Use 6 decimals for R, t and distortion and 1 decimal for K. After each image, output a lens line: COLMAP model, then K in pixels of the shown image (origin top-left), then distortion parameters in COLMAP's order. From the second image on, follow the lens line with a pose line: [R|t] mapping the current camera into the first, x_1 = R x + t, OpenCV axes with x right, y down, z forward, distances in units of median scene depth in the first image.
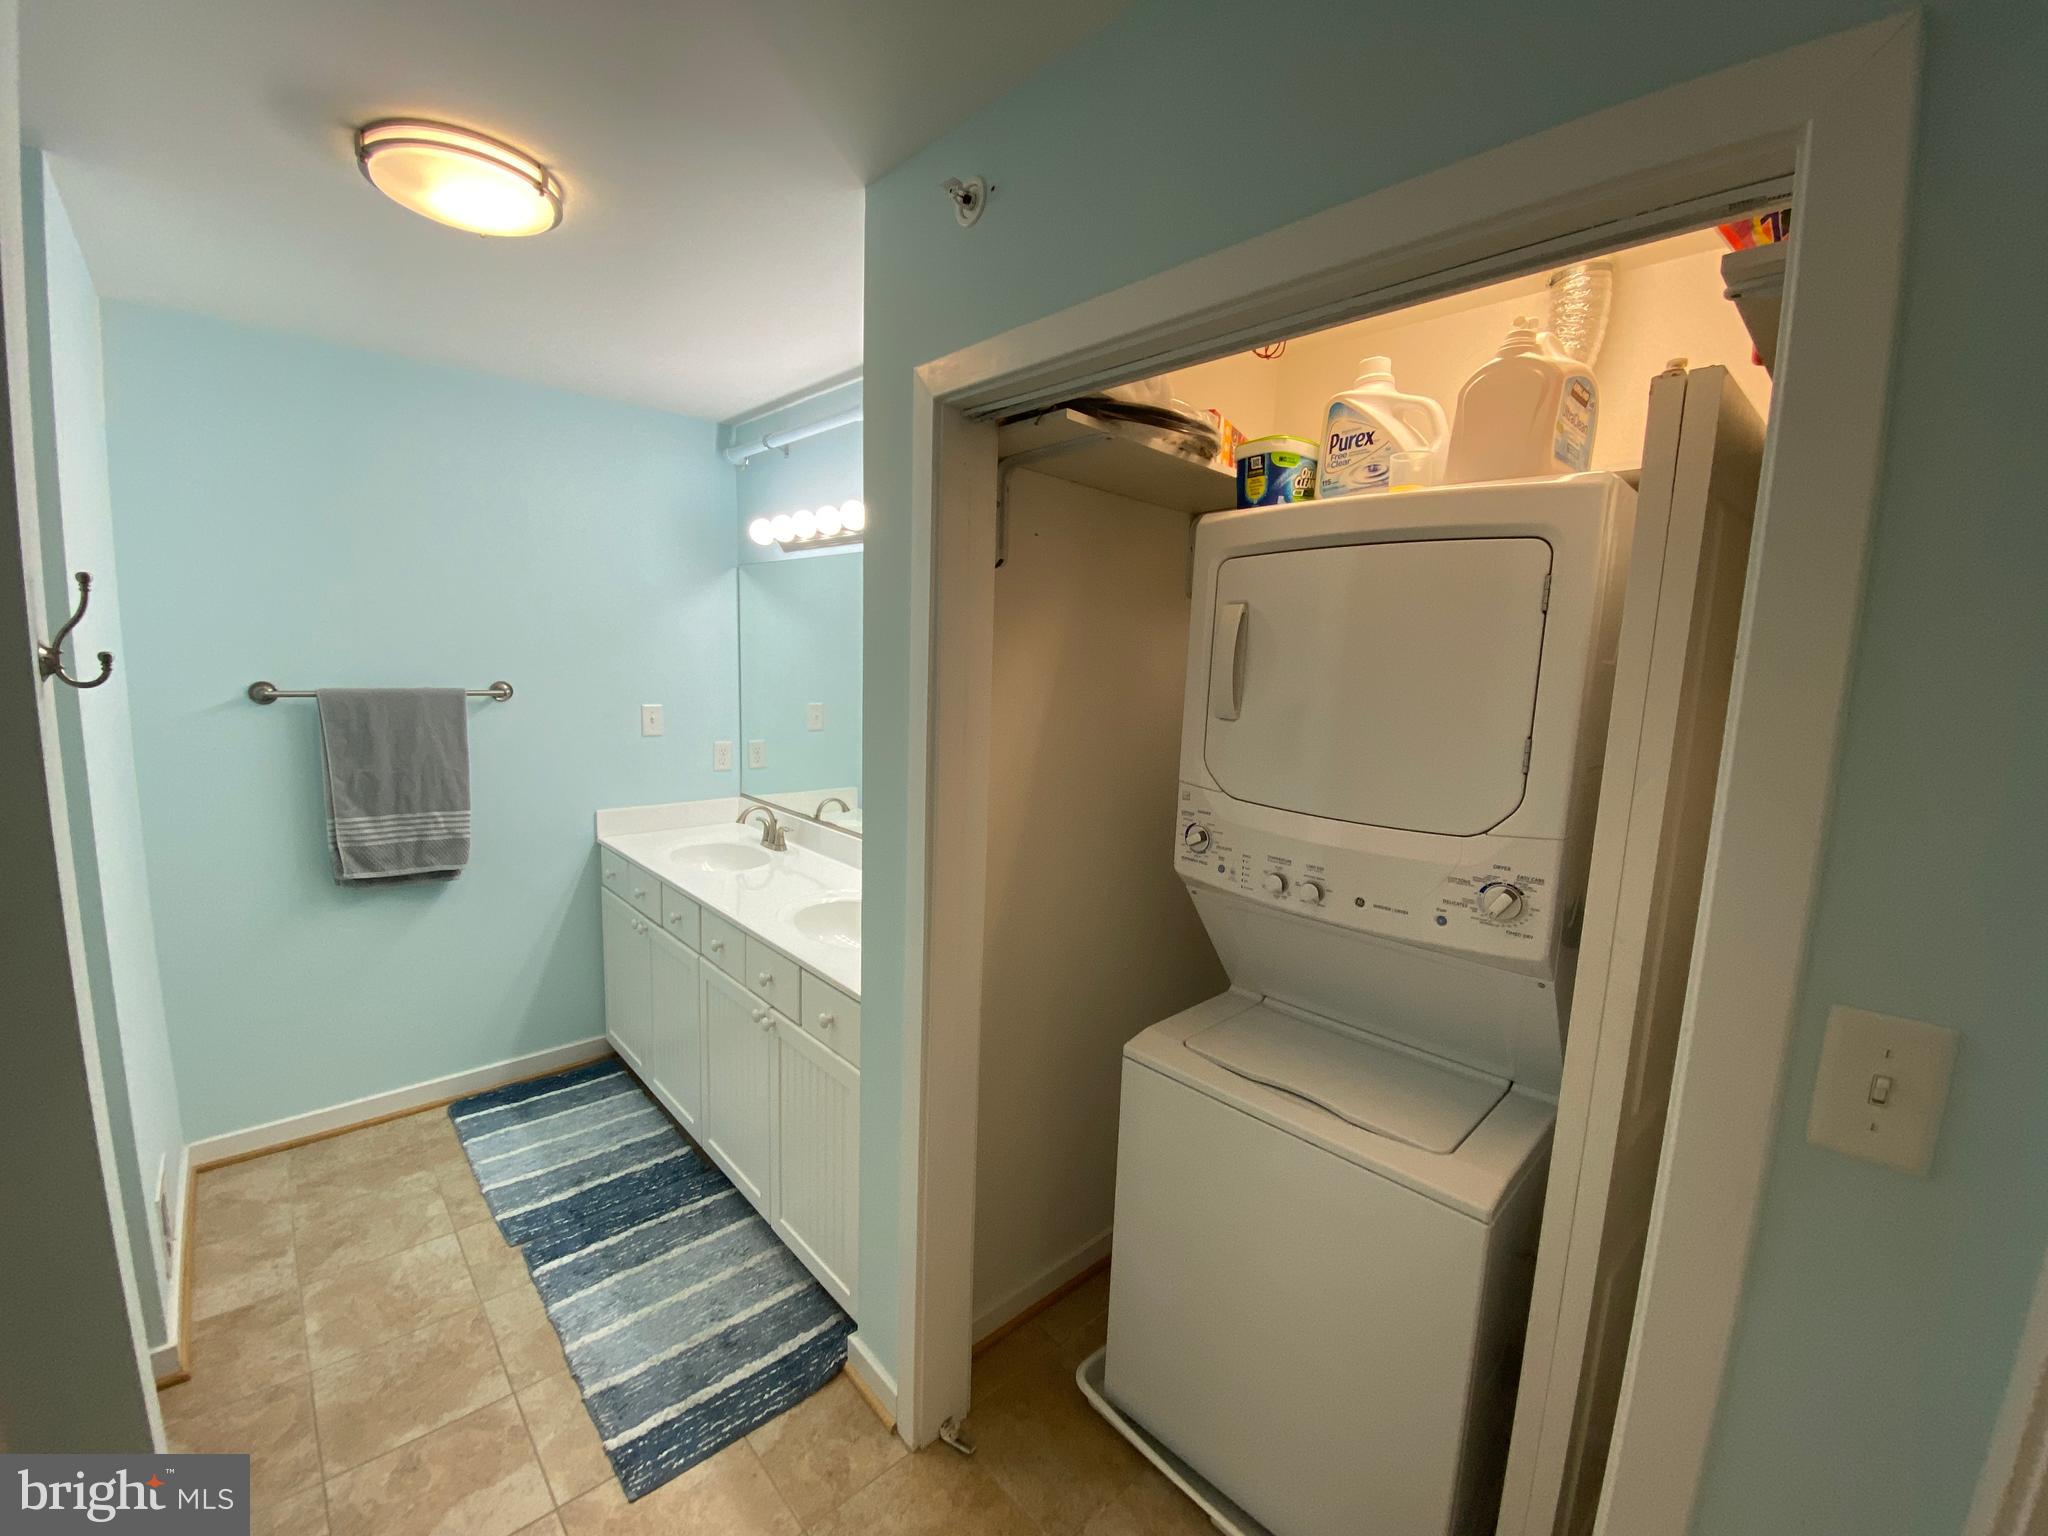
lens RADIAL K [[823.7, 0, 1023.9], [0, 823.7, 749.9], [0, 0, 1]] dist [0.002108, -0.012859]
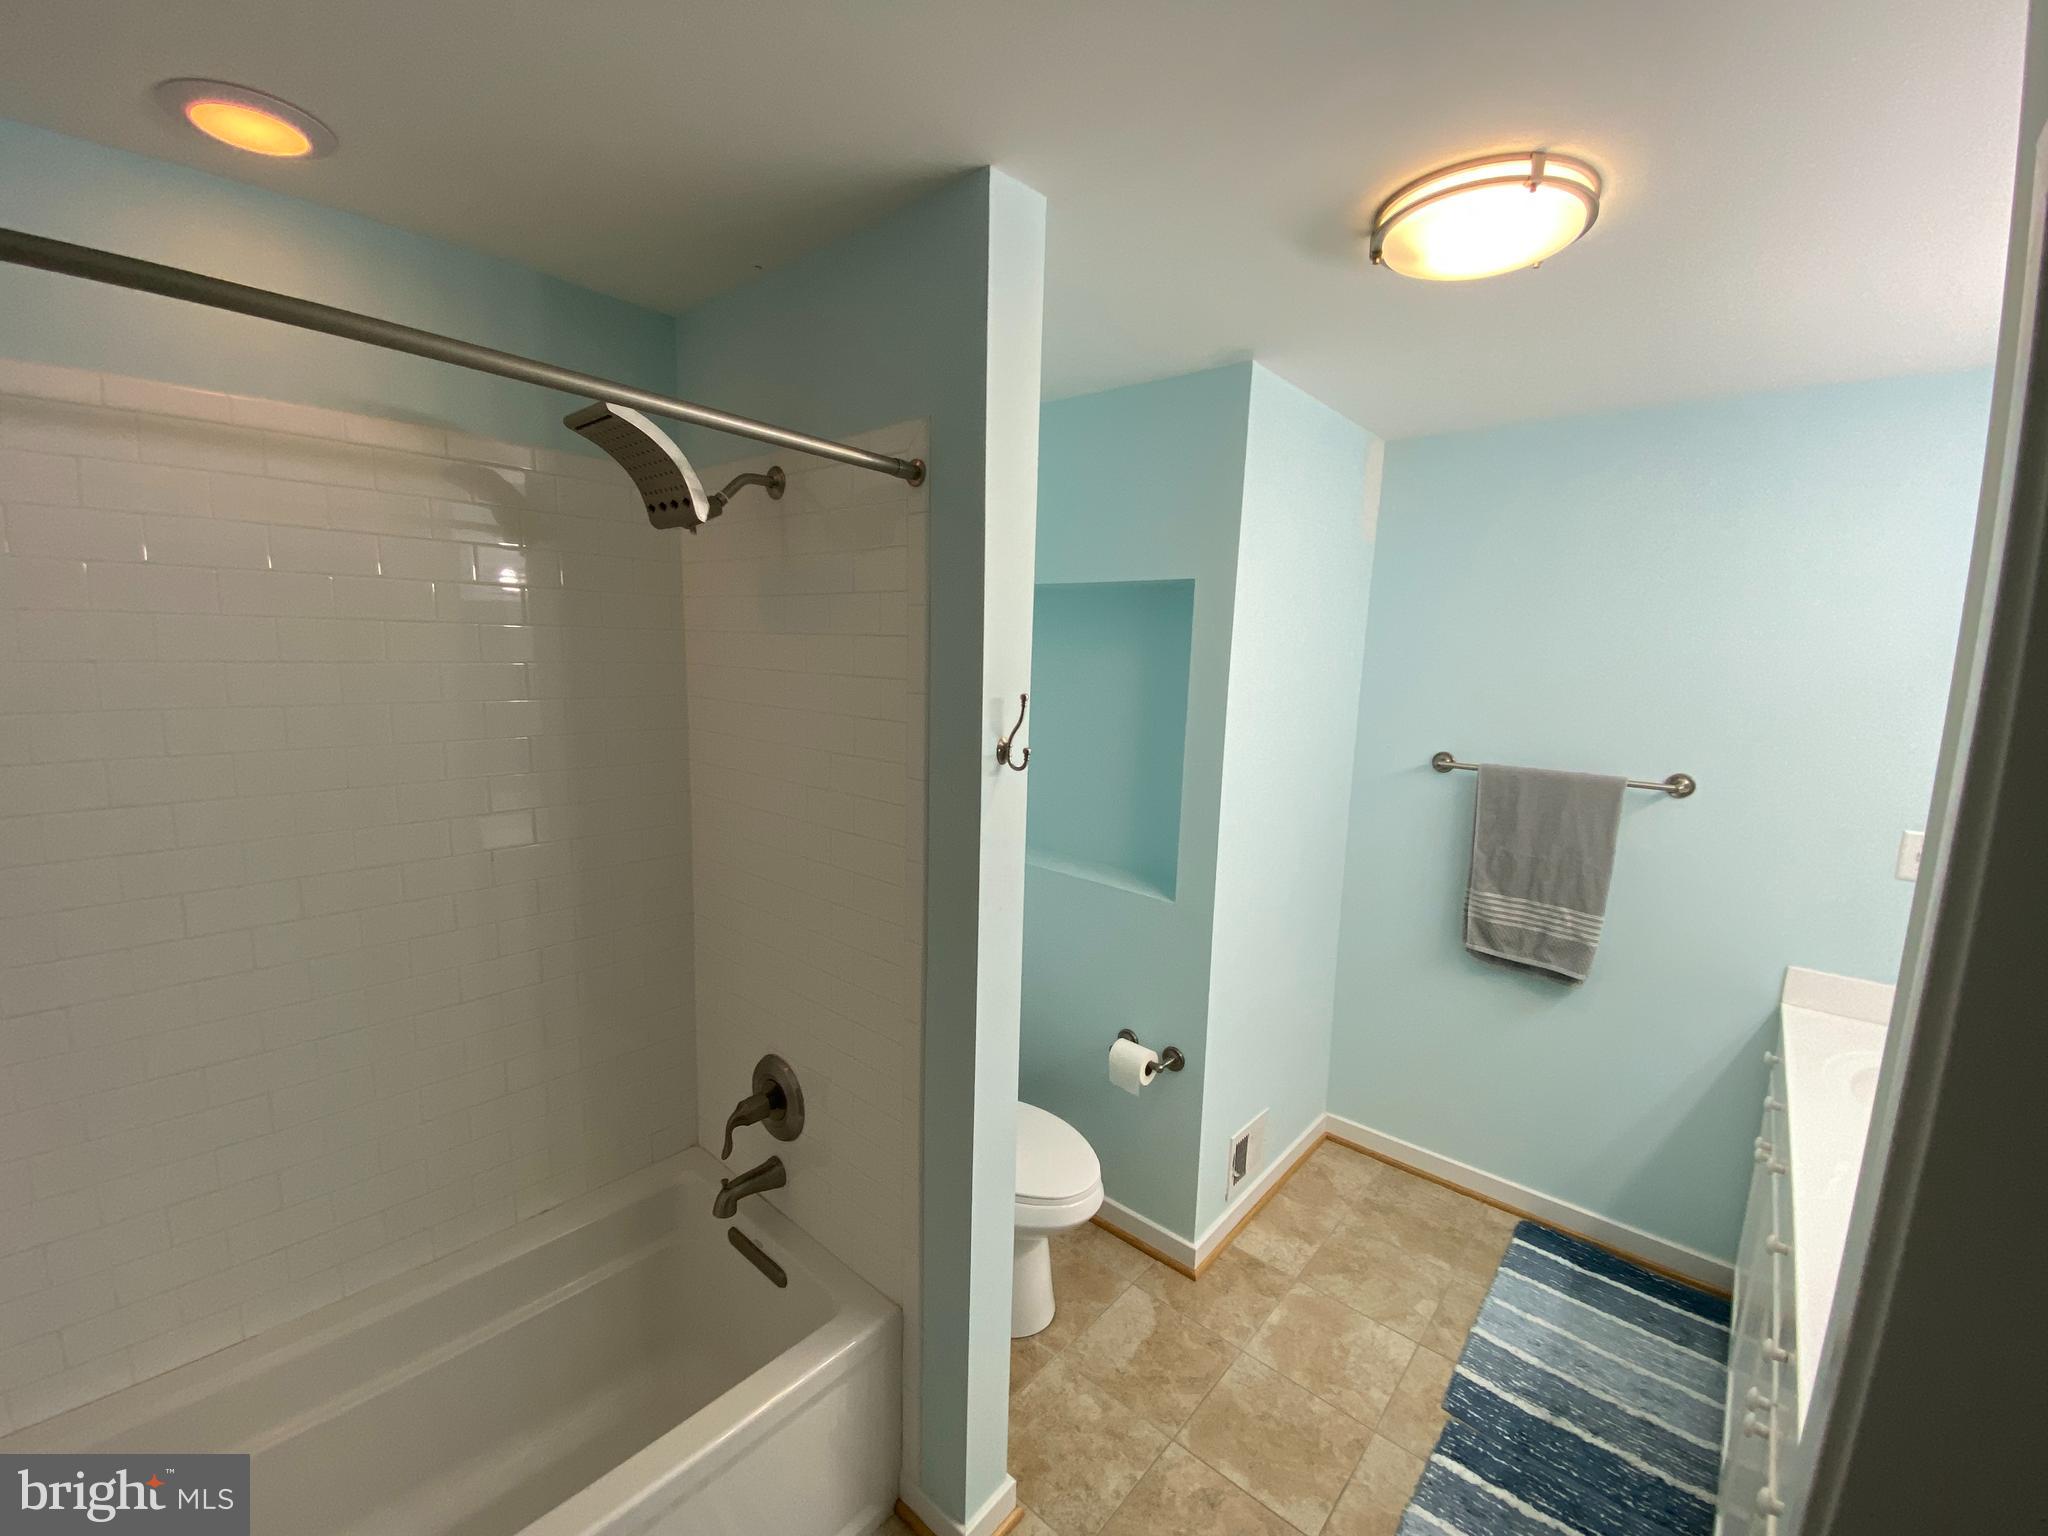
lens RADIAL K [[823.7, 0, 1033.8], [0, 823.7, 761.5], [0, 0, 1]] dist [0.002108, -0.012859]
pose [[0.106539, 0.095988, -0.989664, 0.178072], [-0.142492, 0.986530, 0.080344, -0.121157], [0.984045, 0.132460, 0.118781, 0.471717]]
